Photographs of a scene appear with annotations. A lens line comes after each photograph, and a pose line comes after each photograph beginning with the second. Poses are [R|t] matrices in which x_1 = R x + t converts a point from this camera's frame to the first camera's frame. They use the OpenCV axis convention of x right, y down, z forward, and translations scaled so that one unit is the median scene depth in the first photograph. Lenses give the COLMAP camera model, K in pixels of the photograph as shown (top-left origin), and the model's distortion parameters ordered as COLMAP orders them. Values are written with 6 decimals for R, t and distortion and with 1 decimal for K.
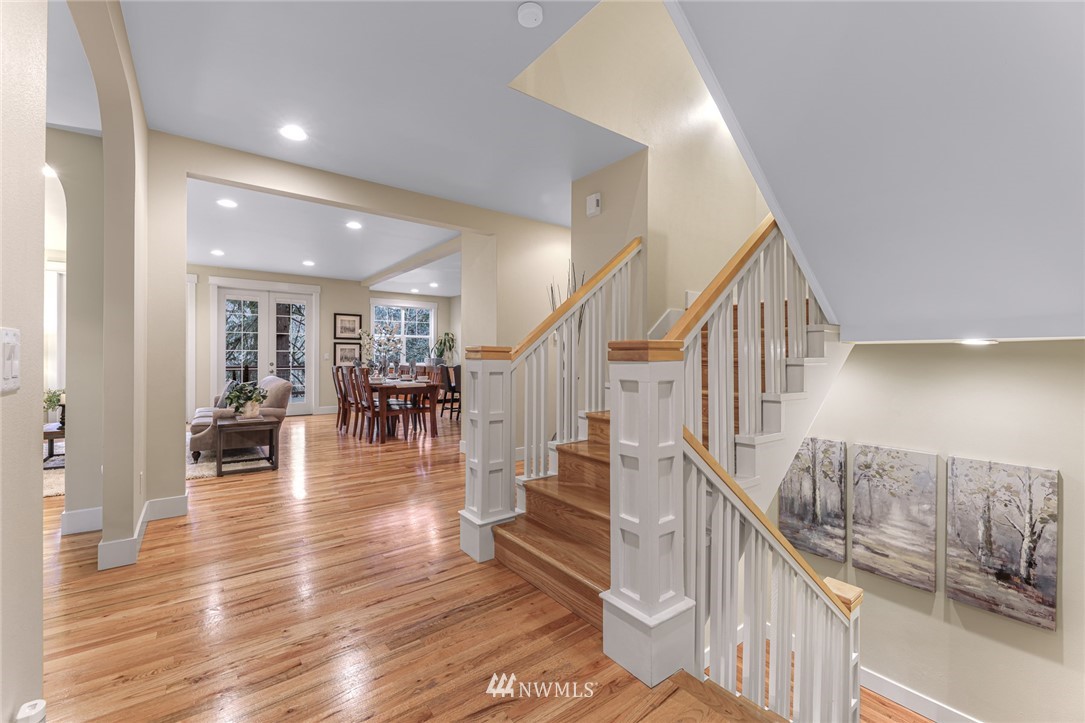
lens RADIAL K [[447.2, 0, 546.3], [0, 447.2, 356.3], [0, 0, 1]] dist [-0.002786, -0.000651]
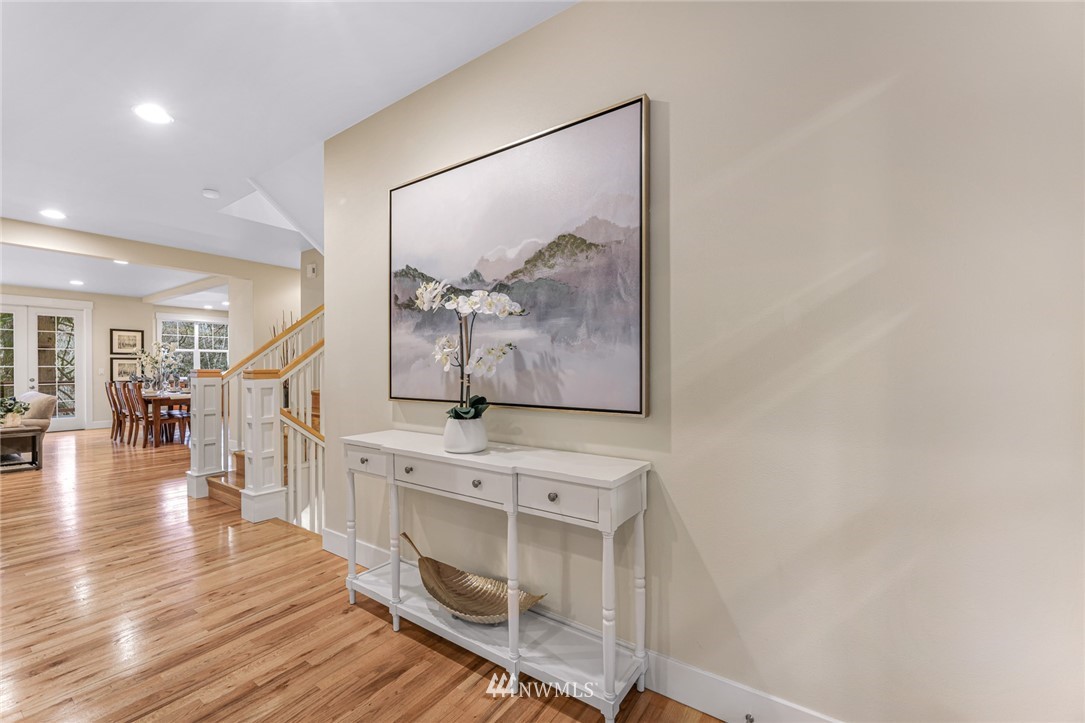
lens RADIAL K [[447.2, 0, 537.0], [0, 447.2, 370.0], [0, 0, 1]] dist [-0.002786, -0.000651]
pose [[0.955249, -0.005791, 0.295745, 0.201154], [0.003721, 0.999964, 0.007562, -0.009664], [-0.295778, -0.006123, 0.955237, -0.338449]]
